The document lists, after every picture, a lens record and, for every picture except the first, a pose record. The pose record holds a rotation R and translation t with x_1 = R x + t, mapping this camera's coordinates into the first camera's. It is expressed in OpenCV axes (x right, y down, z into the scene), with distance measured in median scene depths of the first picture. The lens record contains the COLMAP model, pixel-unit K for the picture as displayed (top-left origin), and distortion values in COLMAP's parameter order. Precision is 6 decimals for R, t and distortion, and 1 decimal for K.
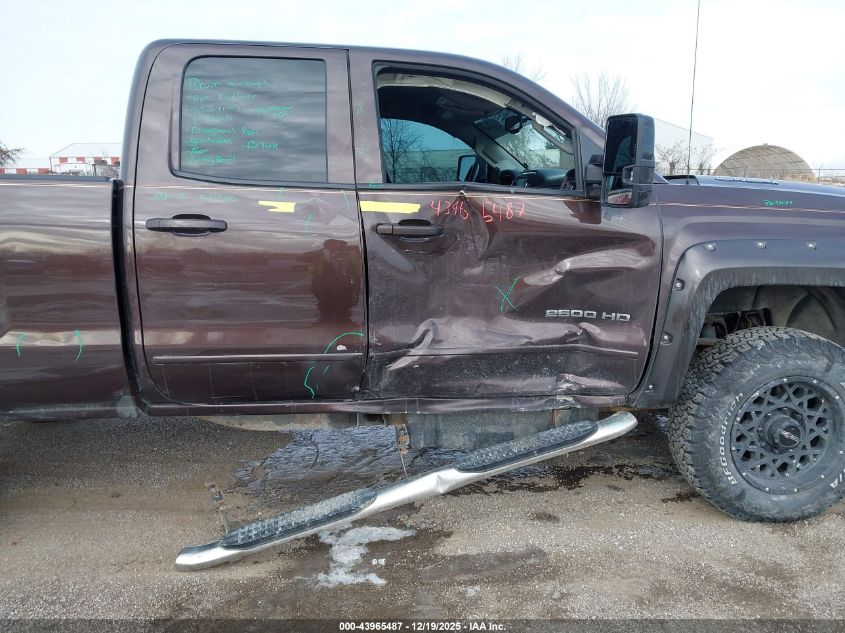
lens RADIAL K [[697.2, 0, 422.5], [0, 697.2, 316.5], [0, 0, 1]] dist [0.027394, 0.008095]
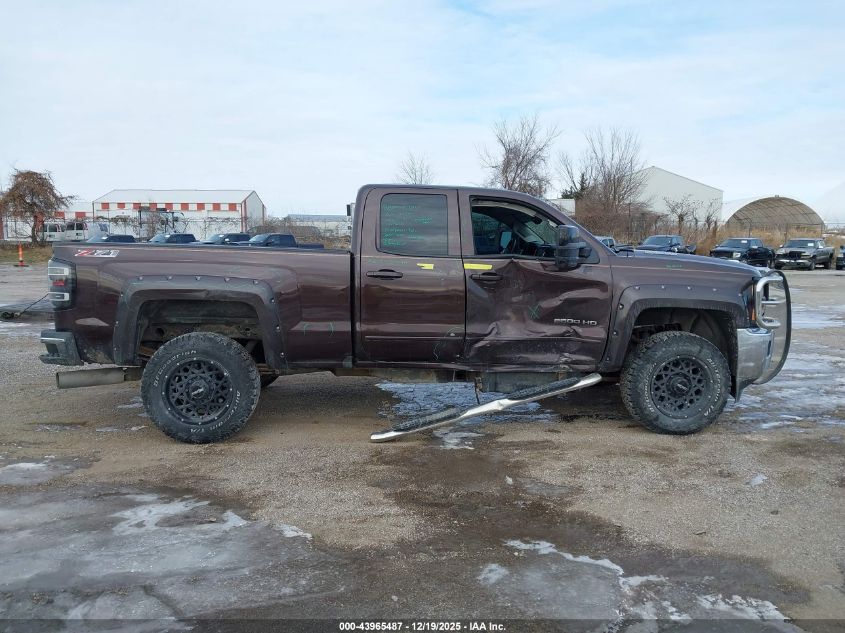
lens RADIAL K [[652.4, 0, 422.5], [0, 652.4, 316.5], [0, 0, 1]] dist [0.030780, -0.039756]
pose [[0.999317, 0.014694, -0.033910, -0.128943], [-0.016681, 0.998115, -0.059068, 0.097784], [0.032978, 0.059593, 0.997678, -0.835414]]
